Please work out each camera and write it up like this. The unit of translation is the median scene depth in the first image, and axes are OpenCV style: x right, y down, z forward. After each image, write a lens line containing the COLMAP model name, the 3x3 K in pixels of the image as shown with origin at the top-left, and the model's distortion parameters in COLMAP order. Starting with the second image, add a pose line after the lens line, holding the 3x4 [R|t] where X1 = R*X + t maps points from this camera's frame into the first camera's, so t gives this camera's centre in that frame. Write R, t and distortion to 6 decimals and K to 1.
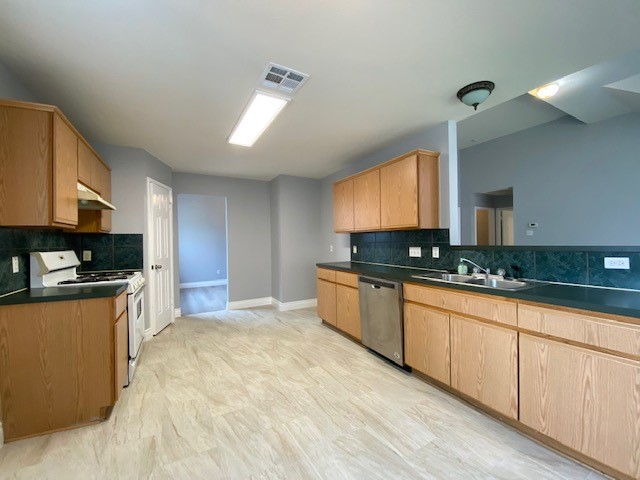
lens RADIAL K [[259.7, 0, 320.0], [0, 259.7, 240.0], [0, 0, 1]] dist [0.044343, -0.032118]
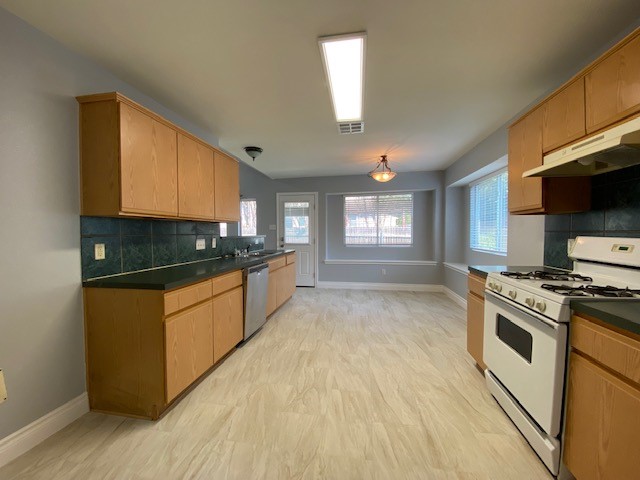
lens RADIAL K [[259.7, 0, 320.0], [0, 259.7, 240.0], [0, 0, 1]] dist [0.044343, -0.032118]
pose [[-0.783640, 0.001956, 0.621212, -0.663036], [0.016672, 0.999701, 0.017884, 0.020281], [-0.620991, 0.024372, -0.783439, 1.614741]]
